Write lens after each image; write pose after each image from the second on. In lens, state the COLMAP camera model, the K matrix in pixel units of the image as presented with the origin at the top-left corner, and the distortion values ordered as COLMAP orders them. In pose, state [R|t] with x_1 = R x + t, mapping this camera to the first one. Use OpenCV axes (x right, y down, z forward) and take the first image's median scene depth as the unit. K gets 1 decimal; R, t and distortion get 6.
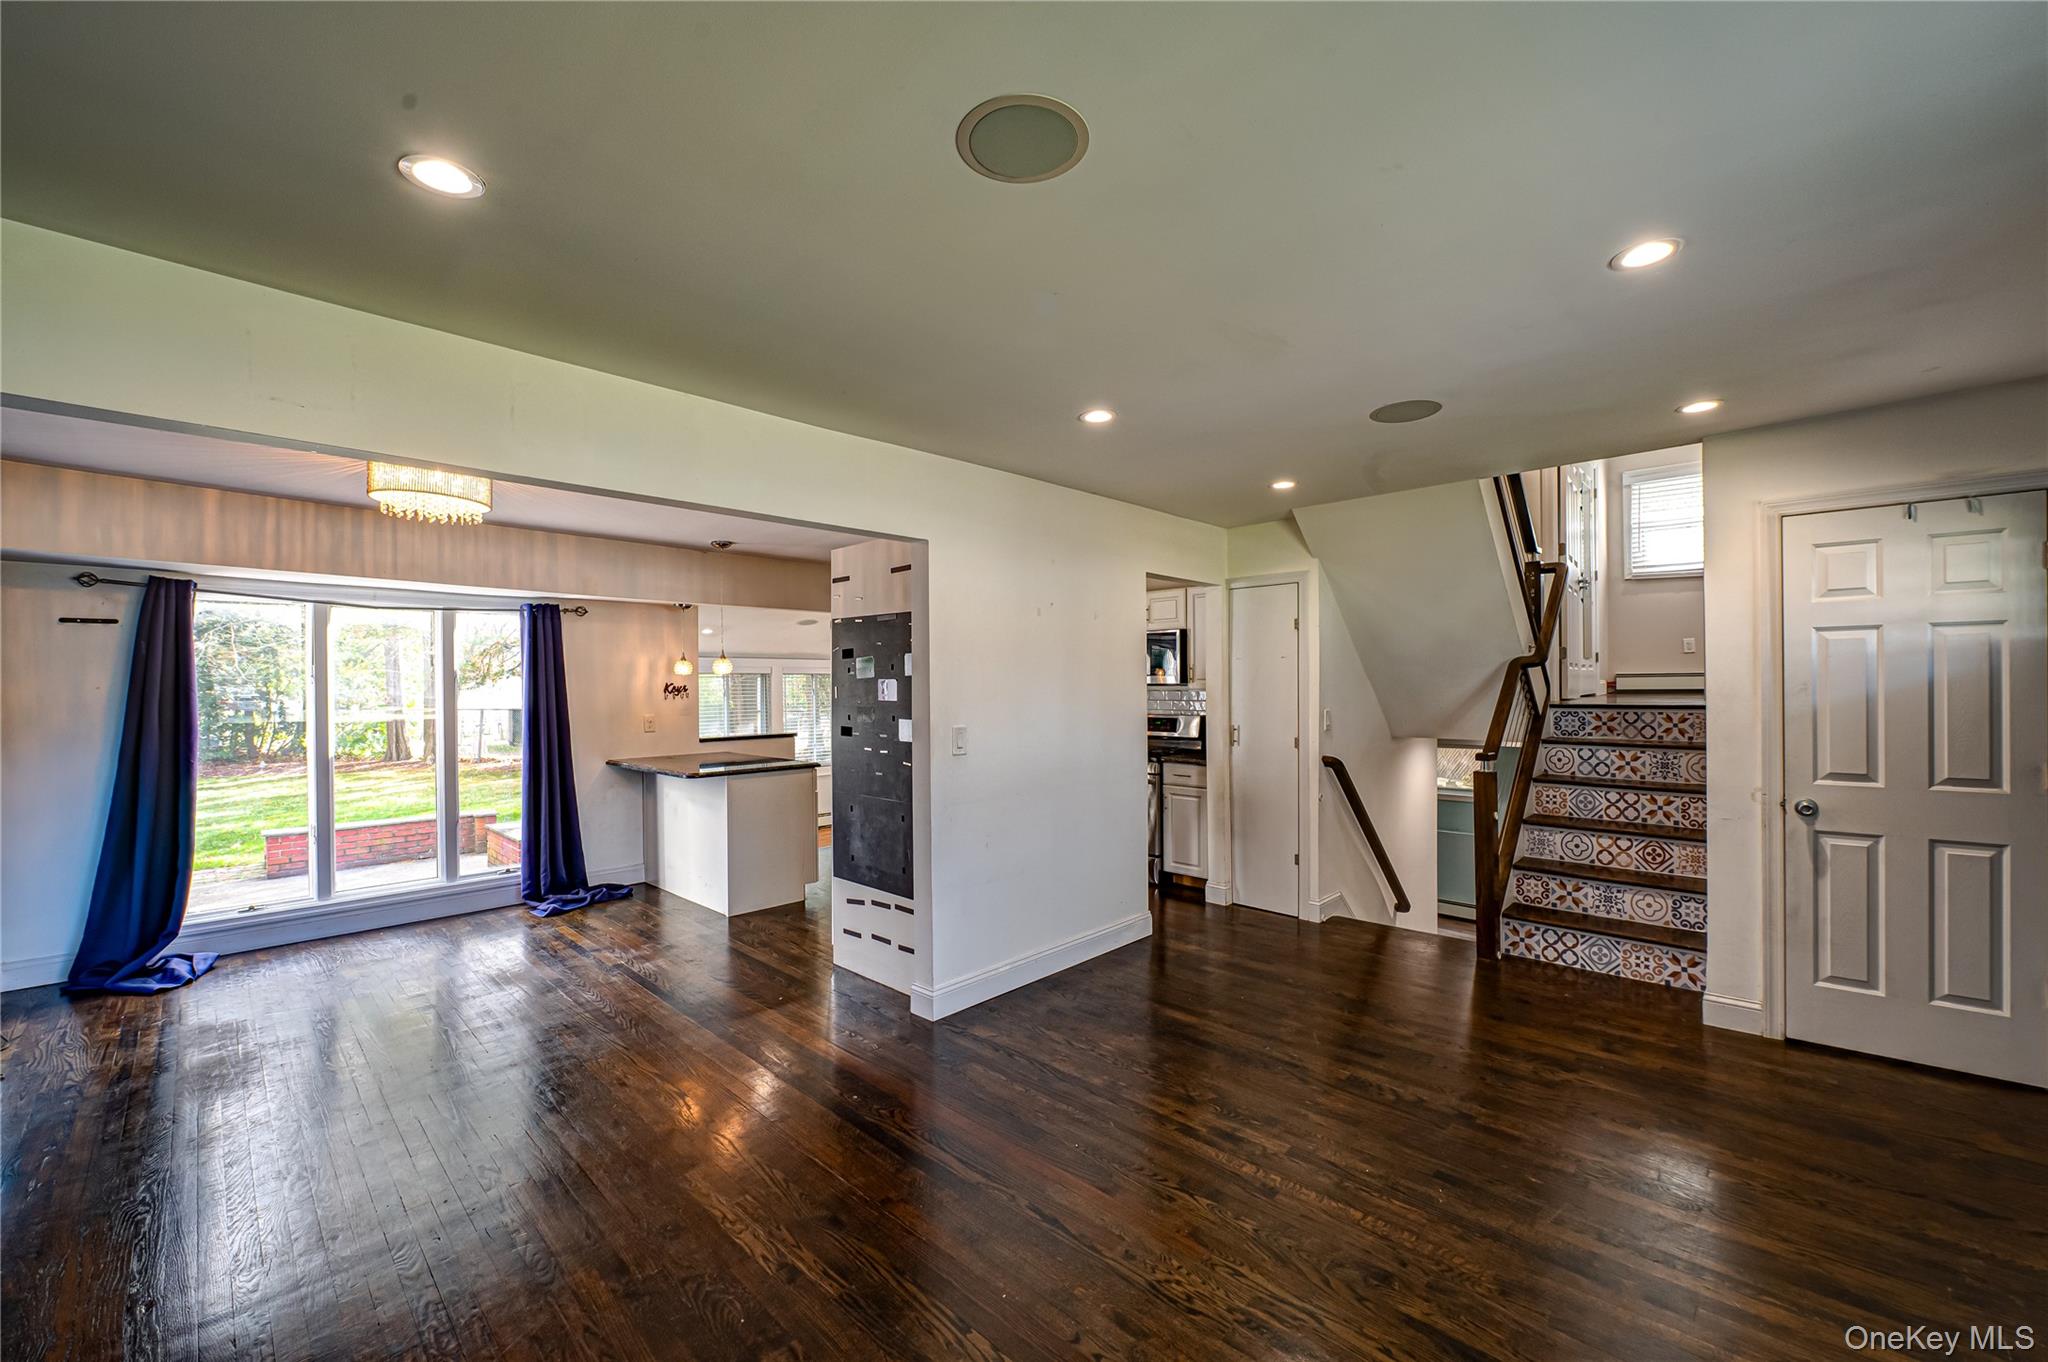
lens RADIAL K [[807.6, 0, 1032.4], [0, 807.6, 685.9], [0, 0, 1]] dist [-0.004234, -0.000602]
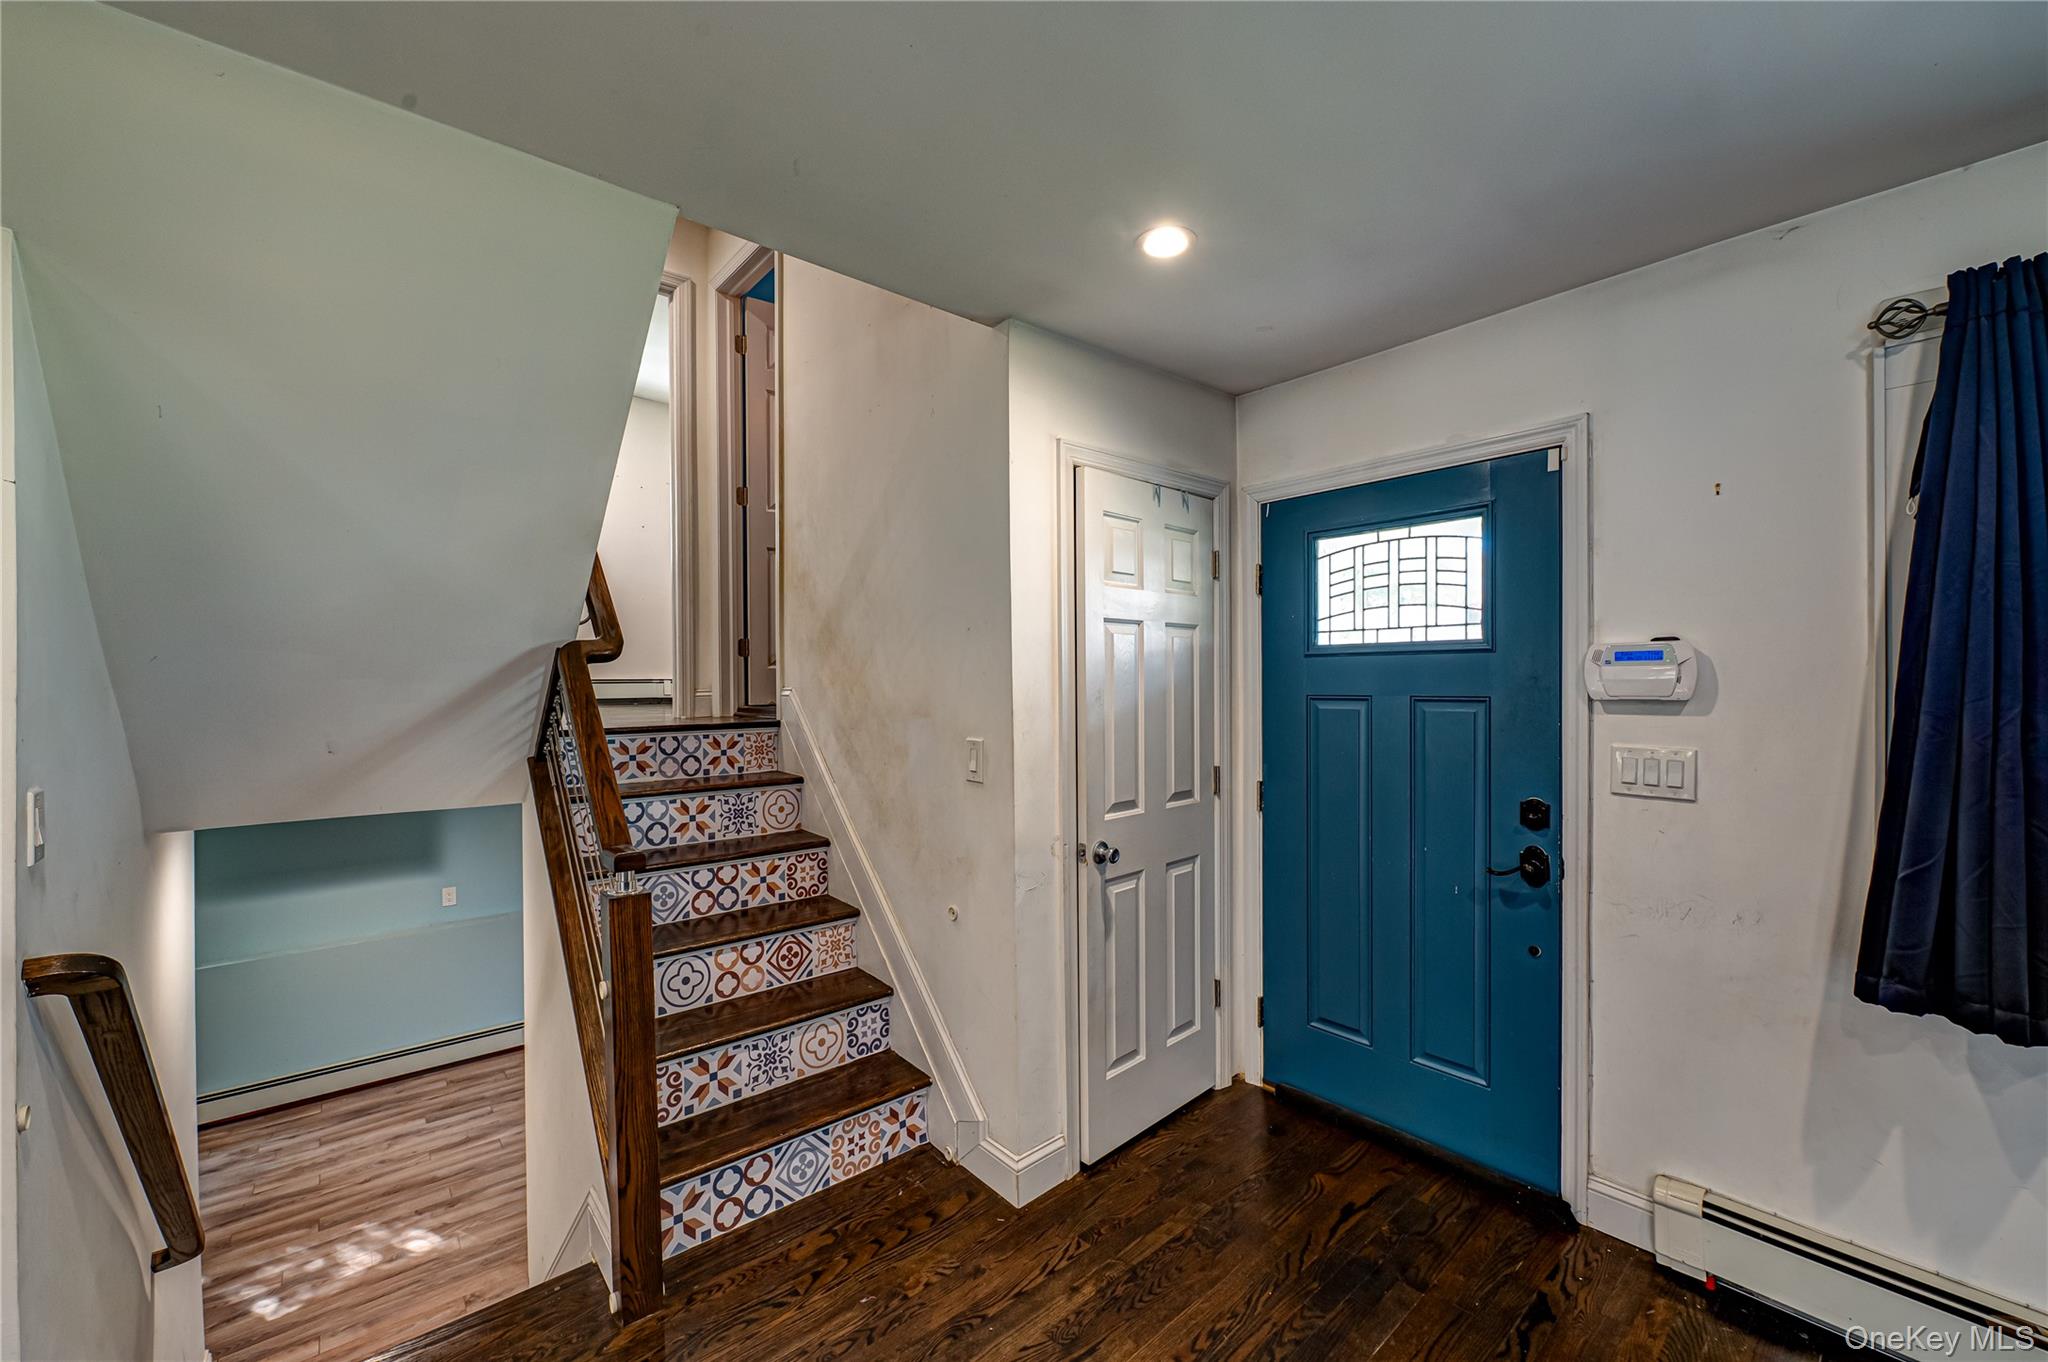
lens RADIAL K [[807.6, 0, 1032.4], [0, 807.6, 685.9], [0, 0, 1]] dist [-0.004234, -0.000602]
pose [[0.096699, 0.003100, 0.995309, 0.144894], [0.009734, 0.999944, -0.004060, -0.003665], [-0.995266, 0.010081, 0.096663, 0.749197]]
